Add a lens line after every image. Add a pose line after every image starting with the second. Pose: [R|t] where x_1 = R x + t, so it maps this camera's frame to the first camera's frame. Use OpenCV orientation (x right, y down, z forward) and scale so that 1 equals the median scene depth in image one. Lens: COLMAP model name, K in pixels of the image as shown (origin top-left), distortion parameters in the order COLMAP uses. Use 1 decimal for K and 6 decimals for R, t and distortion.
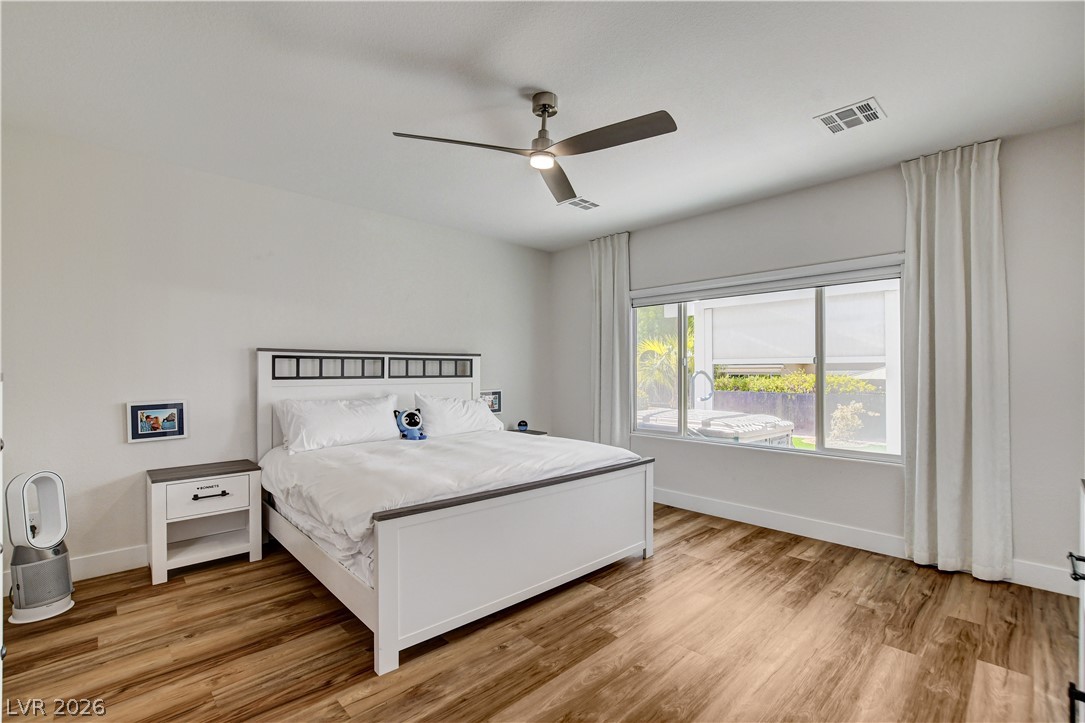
lens RADIAL K [[470.1, 0, 542.8], [0, 470.1, 372.7], [0, 0, 1]] dist [-0.020402, 0.000161]
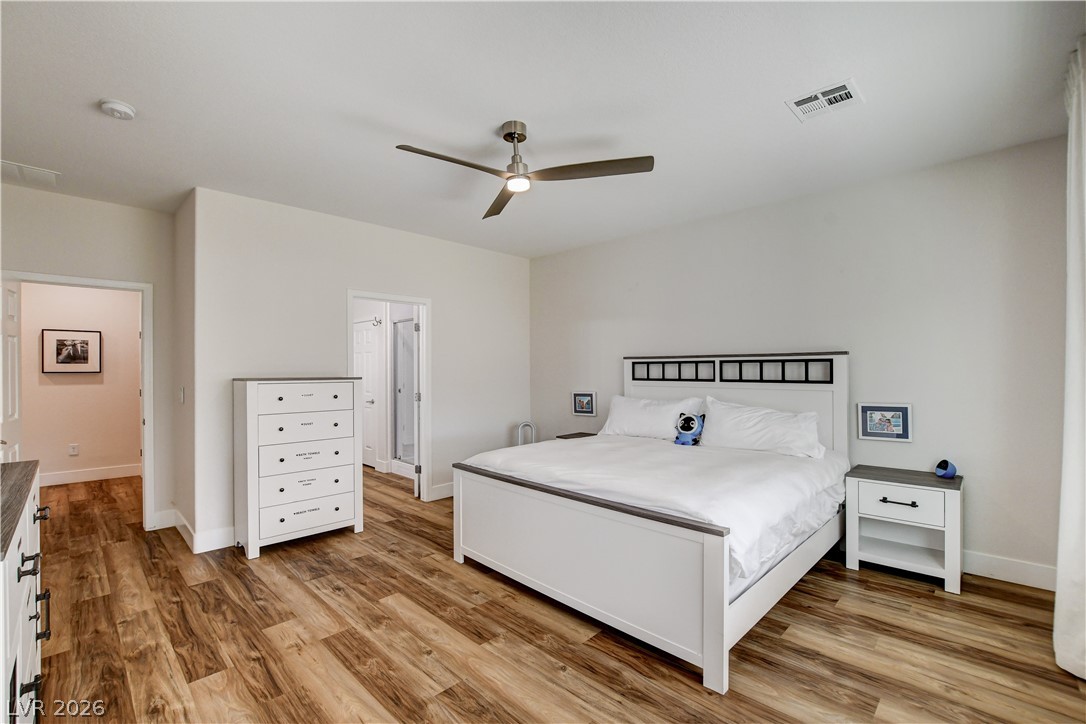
lens RADIAL K [[470.5, 0, 545.4], [0, 470.5, 363.6], [0, 0, 1]] dist [-0.020402, 0.000161]
pose [[0.048880, -0.018074, -0.998641, 0.731374], [-0.009003, 0.999788, -0.018535, -0.005687], [0.998764, 0.009897, 0.048707, 0.682442]]
